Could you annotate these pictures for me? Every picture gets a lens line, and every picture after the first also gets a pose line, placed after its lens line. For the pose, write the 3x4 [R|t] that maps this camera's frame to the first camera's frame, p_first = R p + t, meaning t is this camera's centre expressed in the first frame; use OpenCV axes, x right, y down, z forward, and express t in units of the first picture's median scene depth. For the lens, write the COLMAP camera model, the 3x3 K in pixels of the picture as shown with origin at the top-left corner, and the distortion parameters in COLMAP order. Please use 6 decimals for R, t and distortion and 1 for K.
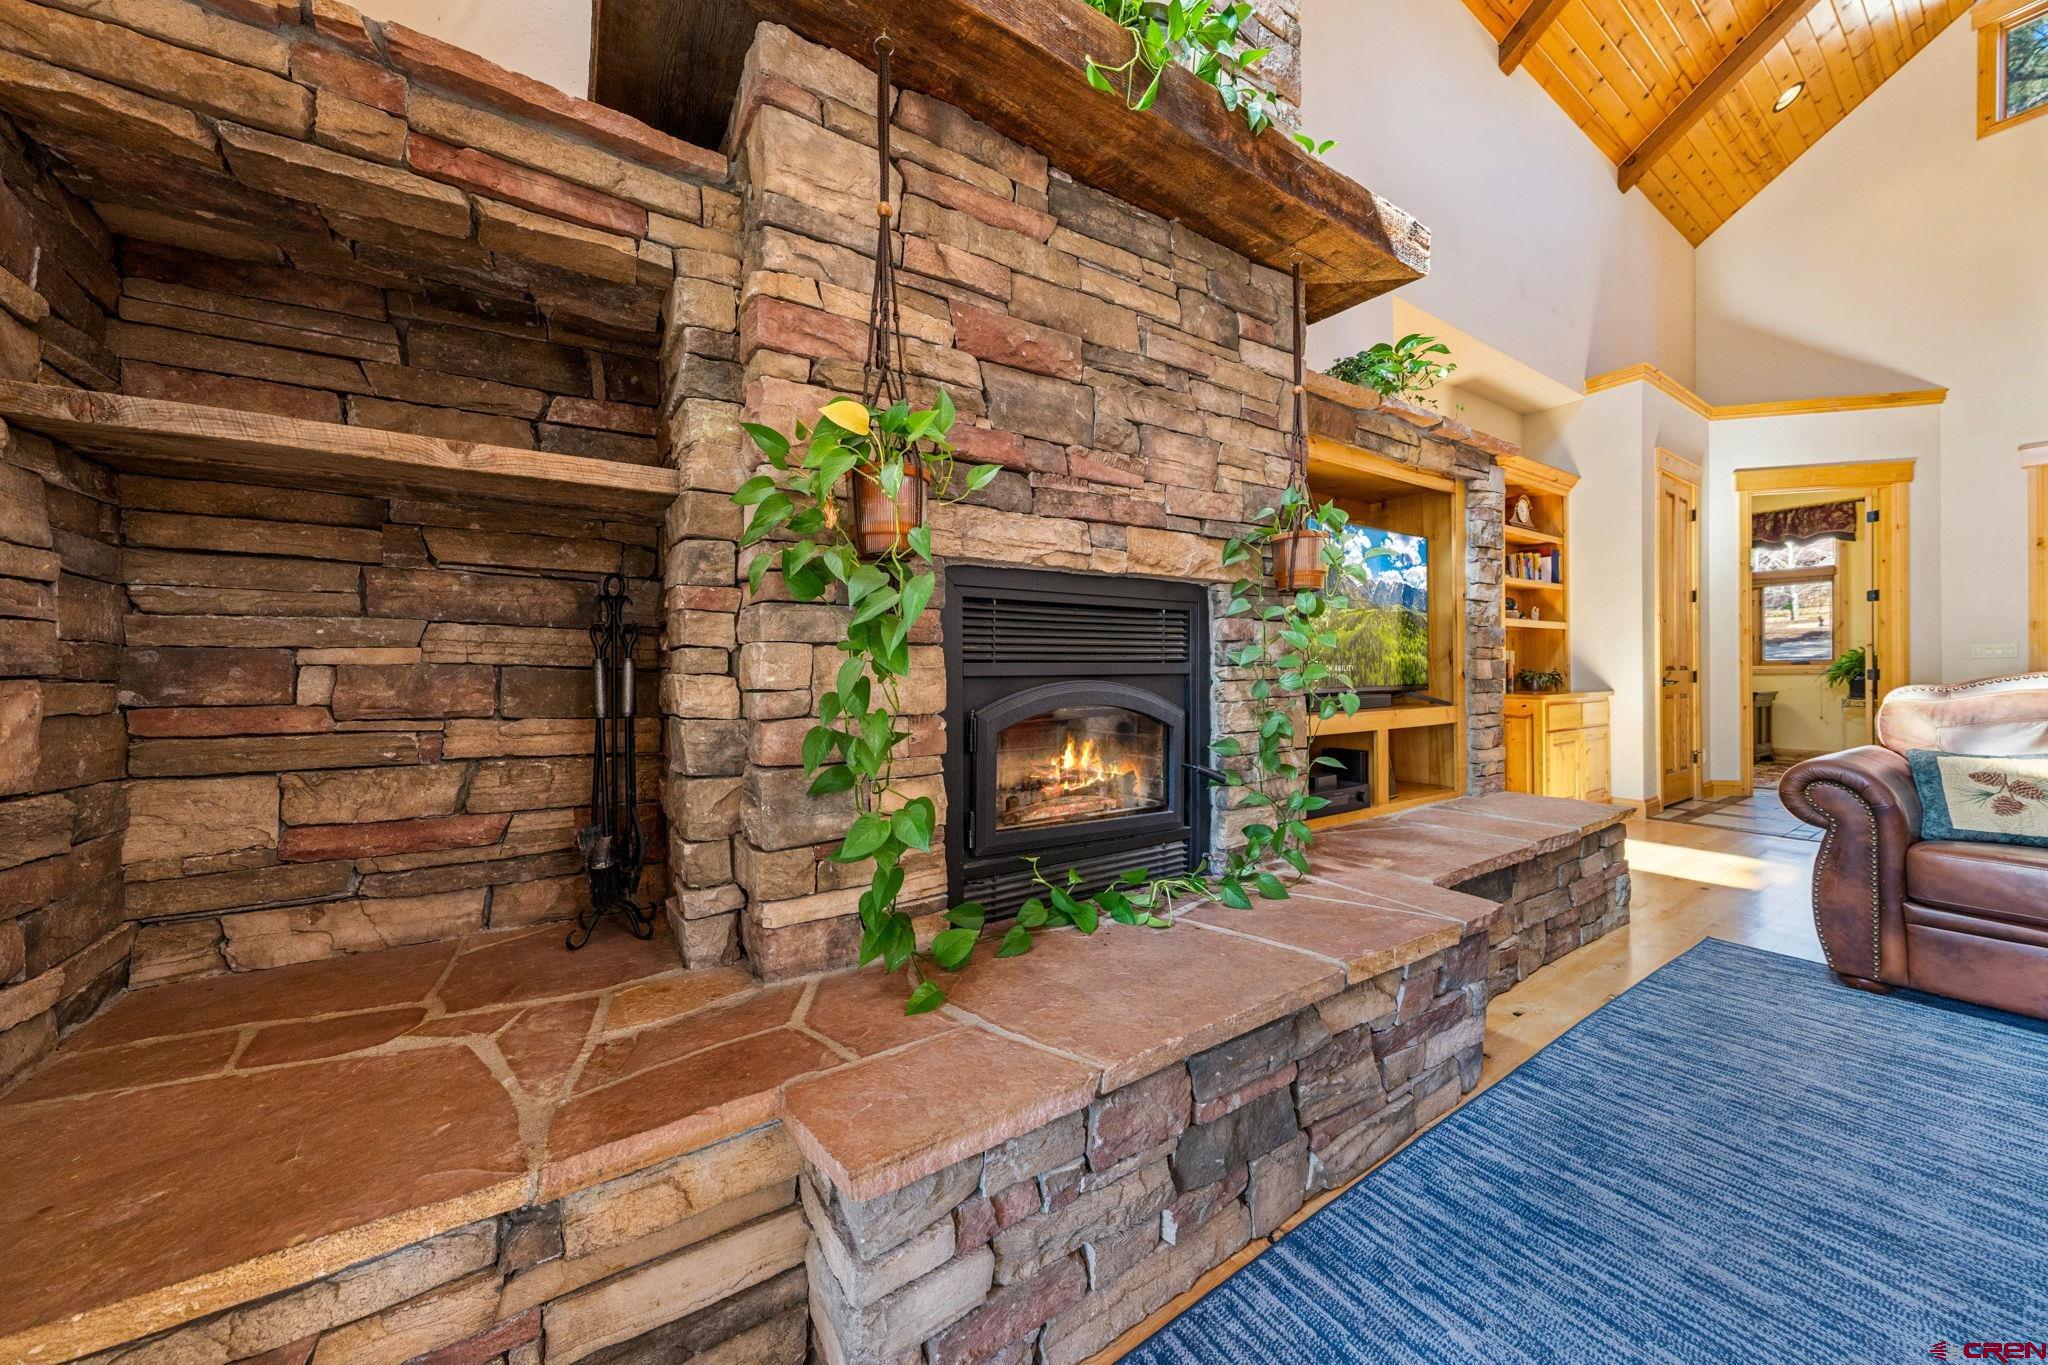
lens RADIAL K [[701.1, 0, 1026.2], [0, 701.1, 676.8], [0, 0, 1]] dist [0.000148, -0.000038]
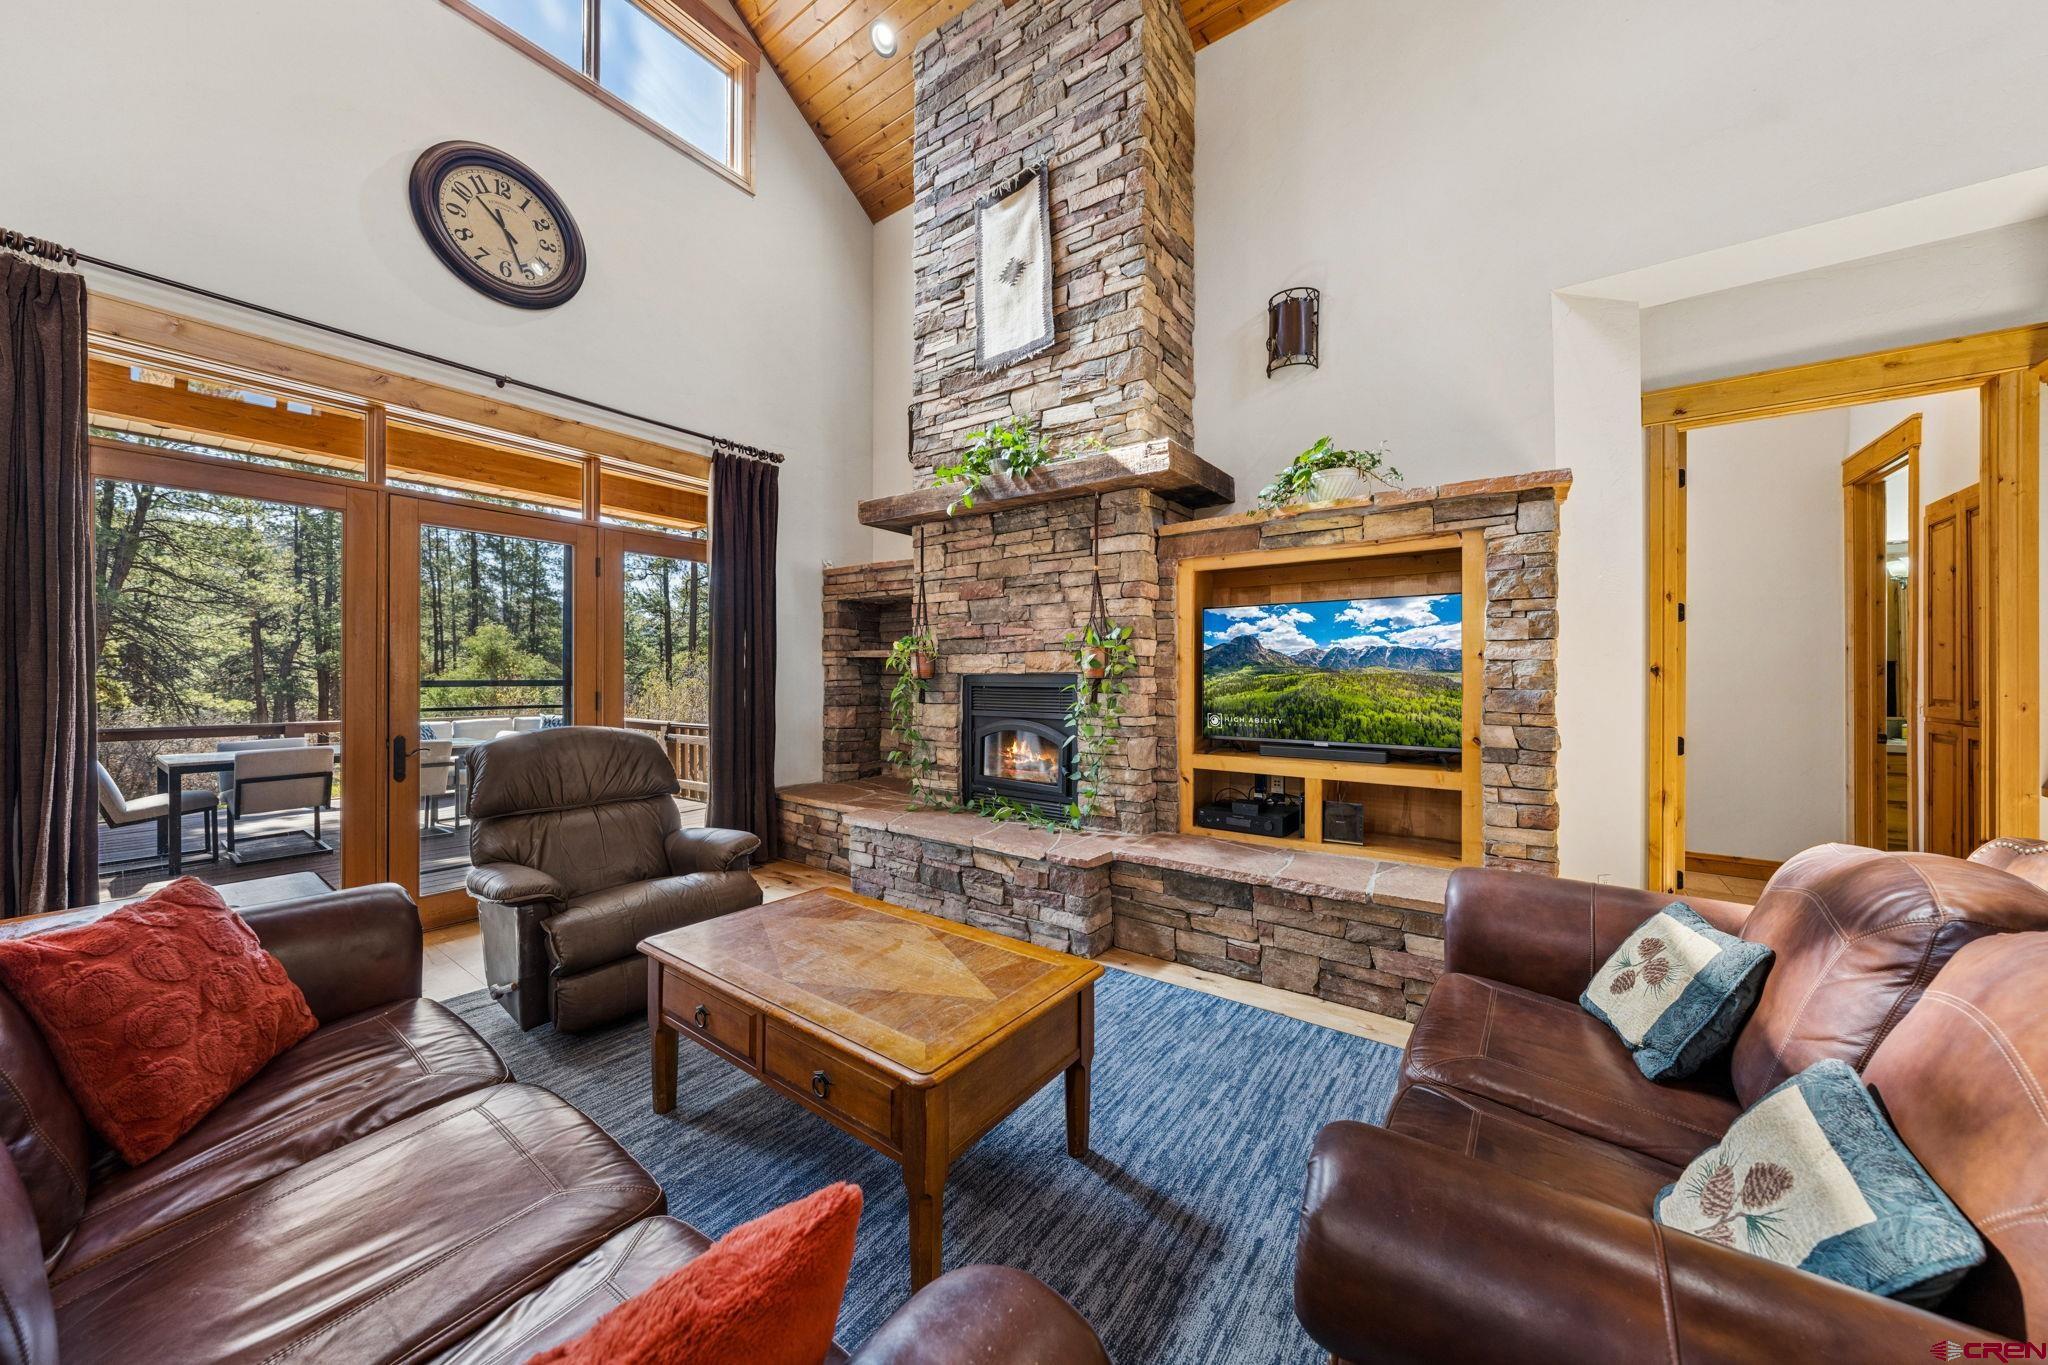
lens RADIAL K [[701.1, 0, 1026.2], [0, 701.1, 676.8], [0, 0, 1]] dist [0.000148, -0.000038]
pose [[0.353563, 0.010481, -0.935352, 2.134953], [-0.012891, 0.999897, 0.006332, -0.143511], [0.935322, 0.009819, 0.353662, 0.200213]]
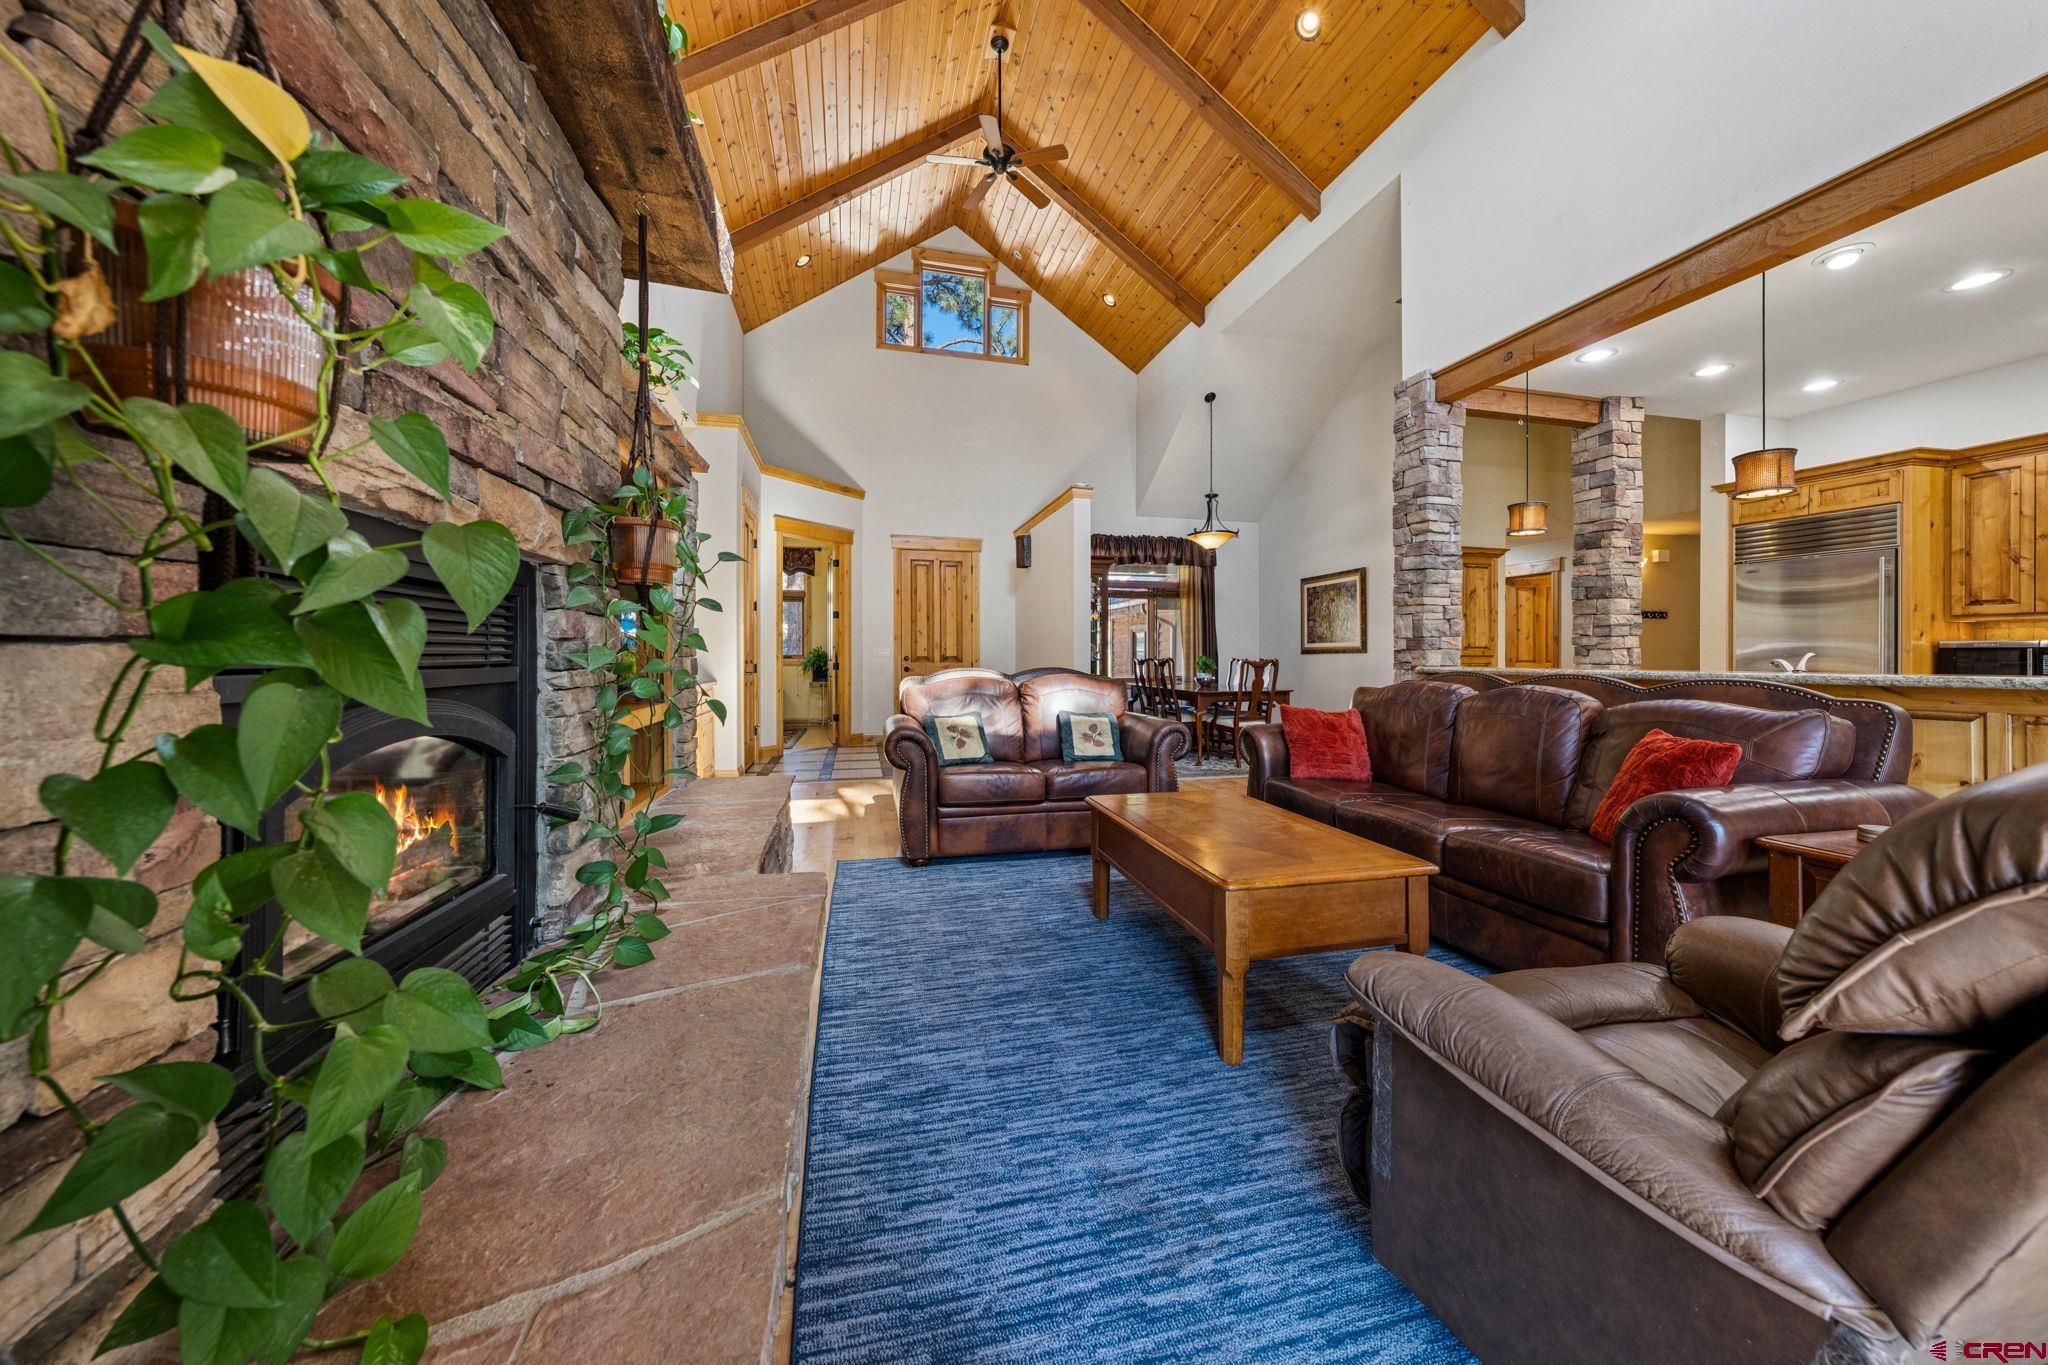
lens RADIAL K [[702.1, 0, 1037.8], [0, 702.1, 660.3], [0, 0, 1]] dist [-0.002827, -0.000232]
pose [[0.328538, 0.005270, 0.944476, -0.296623], [0.000124, 0.999984, -0.005623, -0.023550], [-0.944491, 0.001964, 0.328532, 0.250722]]
